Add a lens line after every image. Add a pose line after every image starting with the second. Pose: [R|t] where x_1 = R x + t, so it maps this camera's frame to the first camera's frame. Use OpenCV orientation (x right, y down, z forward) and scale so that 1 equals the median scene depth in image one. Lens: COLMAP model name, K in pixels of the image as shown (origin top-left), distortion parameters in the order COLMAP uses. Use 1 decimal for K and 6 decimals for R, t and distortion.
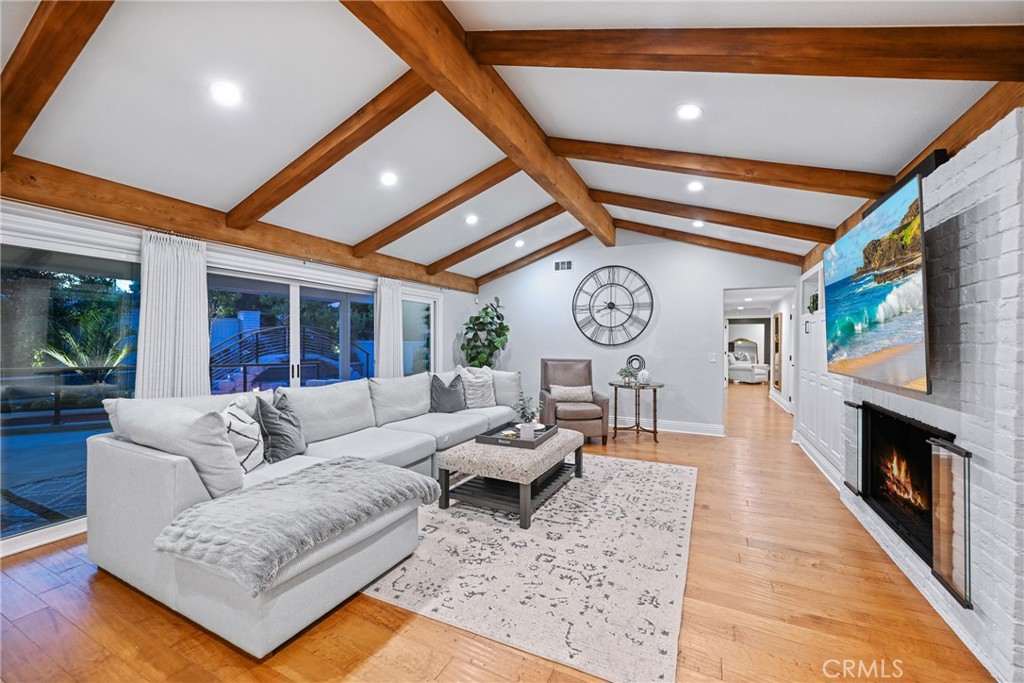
lens RADIAL K [[407.8, 0, 512.0], [0, 407.8, 341.5], [0, 0, 1]] dist [-0.002456, -0.000358]
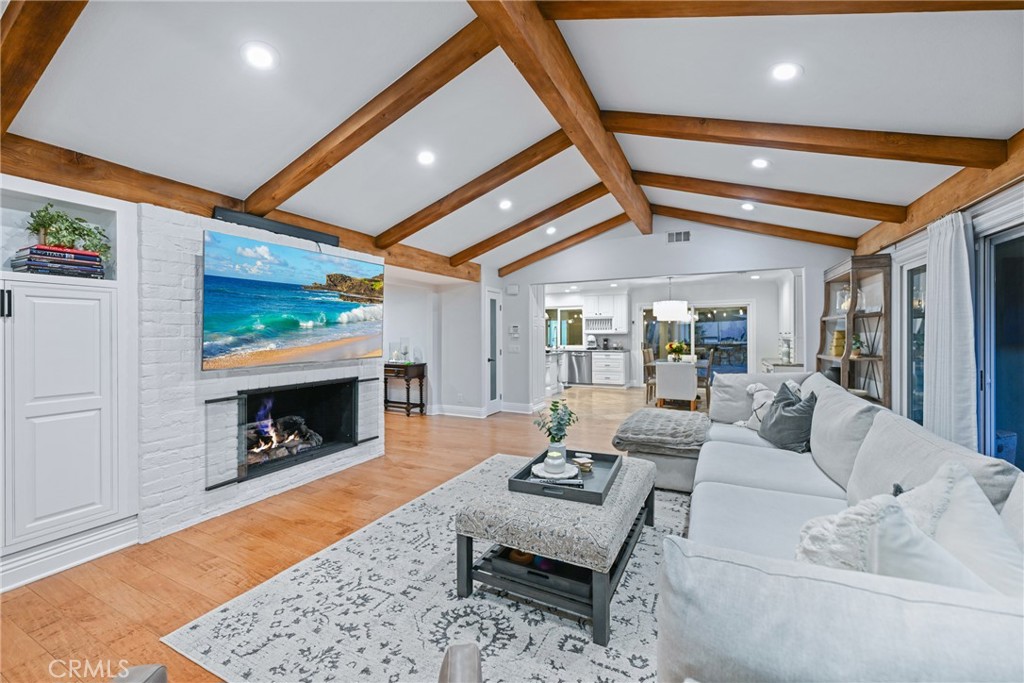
lens RADIAL K [[407.8, 0, 512.0], [0, 407.8, 341.5], [0, 0, 1]] dist [-0.002456, -0.000358]
pose [[-0.999895, 0.000944, 0.014436, 0.121276], [0.001226, 0.999809, 0.019531, -0.001568], [-0.014415, 0.019546, -0.999705, 1.909006]]
